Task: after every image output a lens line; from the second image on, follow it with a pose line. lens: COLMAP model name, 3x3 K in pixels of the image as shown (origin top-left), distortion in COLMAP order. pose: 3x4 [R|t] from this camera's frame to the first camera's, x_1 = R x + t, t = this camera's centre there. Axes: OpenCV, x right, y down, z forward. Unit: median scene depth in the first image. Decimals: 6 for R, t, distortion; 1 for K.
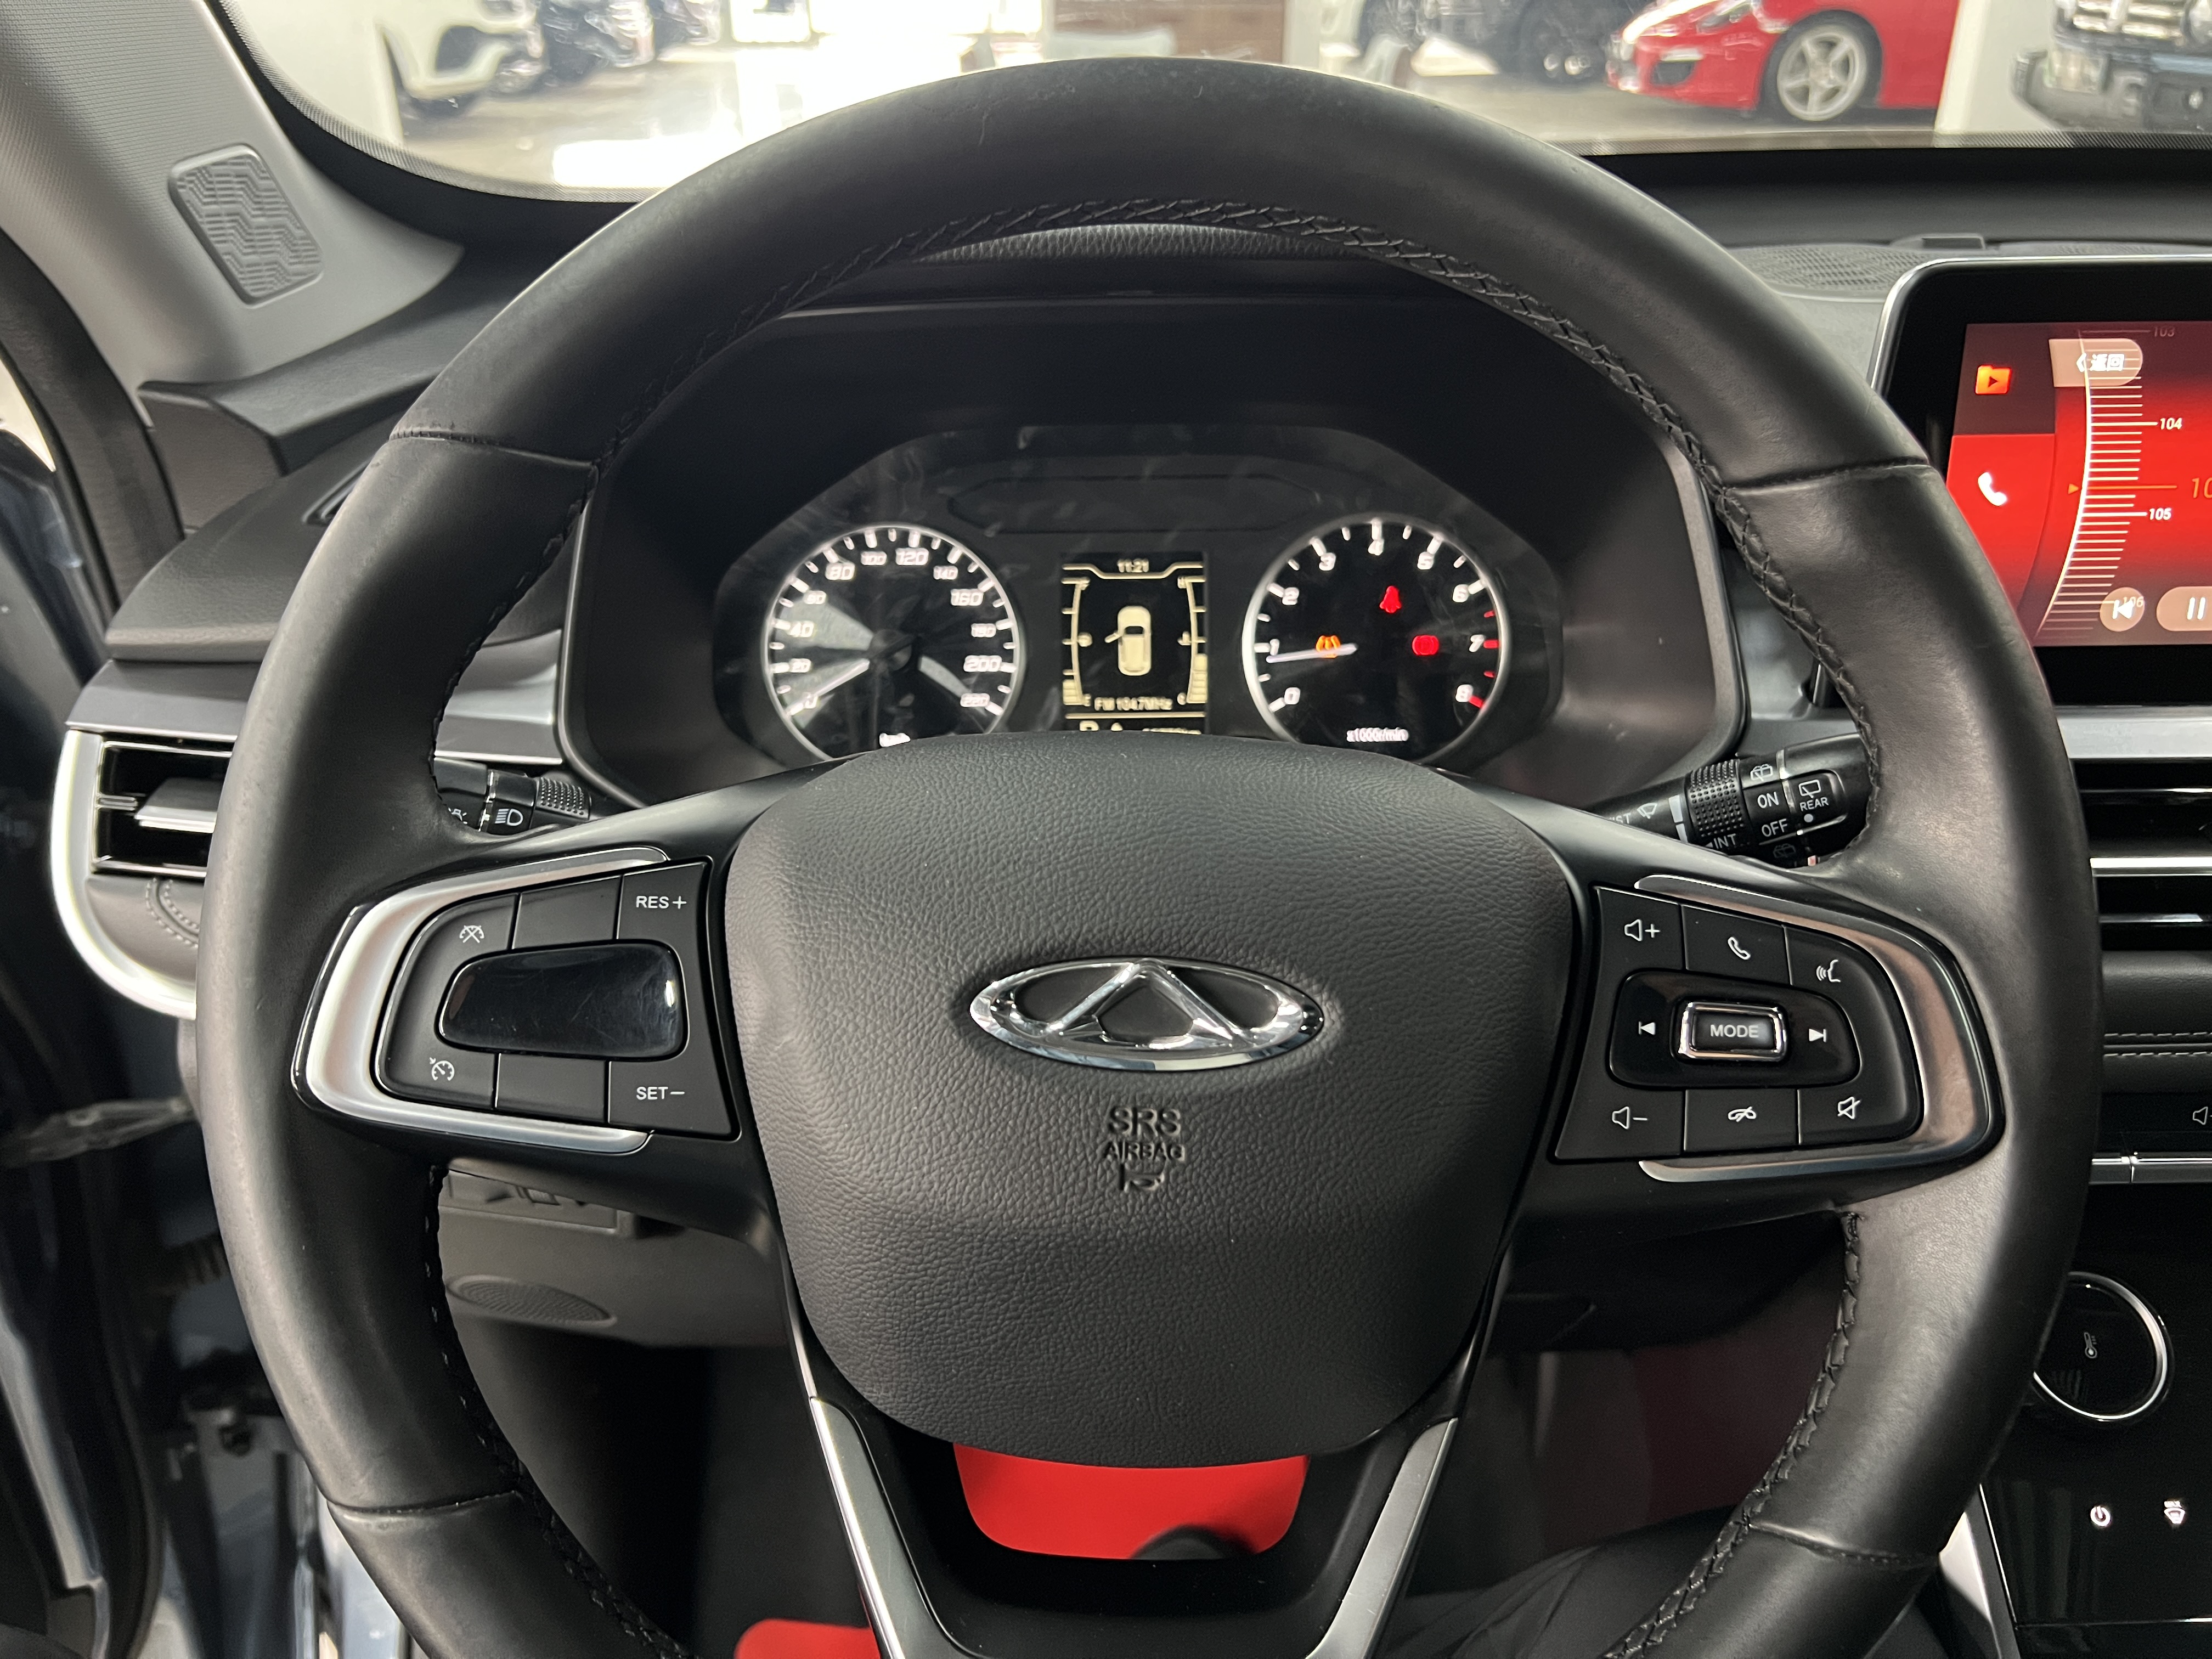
lens RADIAL K [[1694.1, 0, 1103.2], [0, 1694.1, 860.1], [0, 0, 1]] dist [0.032509, -0.025513]
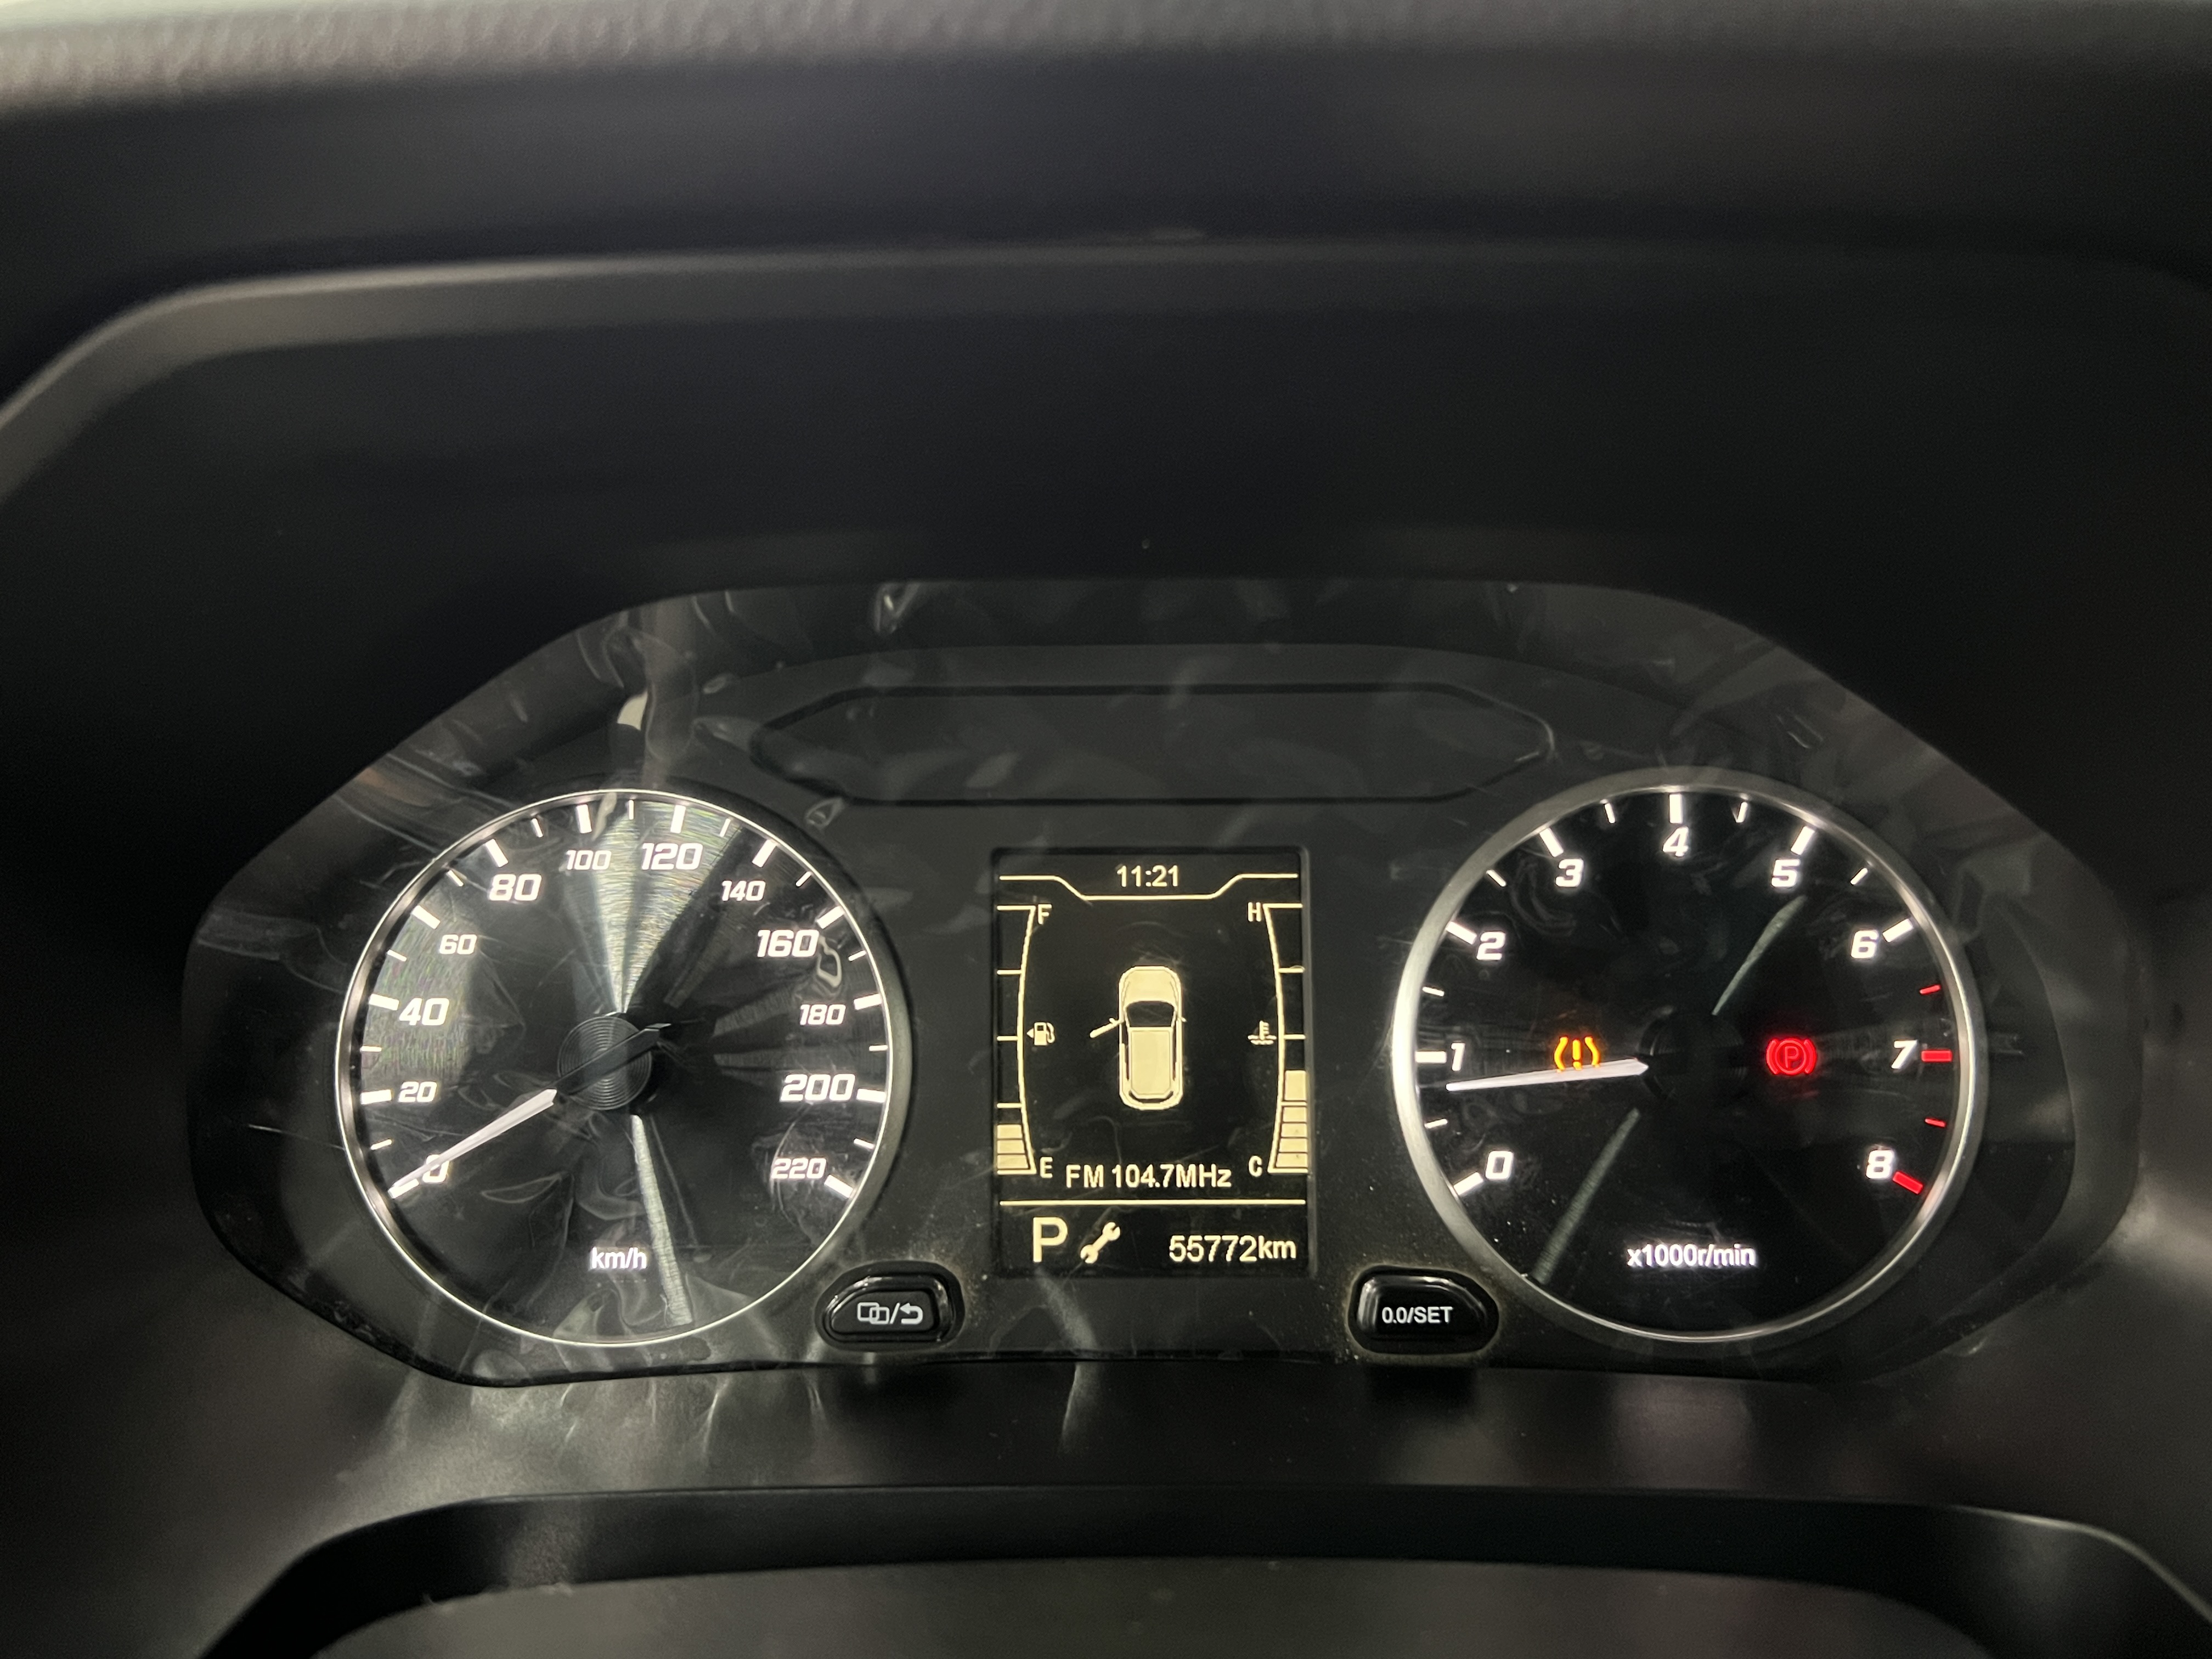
lens RADIAL K [[1907.2, 0, 1117.0], [0, 1907.2, 822.3], [0, 0, 1]] dist [0.006050, -0.004797]
pose [[0.999986, 0.005241, 0.000898, 0.008482], [-0.005078, 0.991361, -0.131063, -0.120305], [-0.001577, 0.131057, 0.991374, 0.484251]]
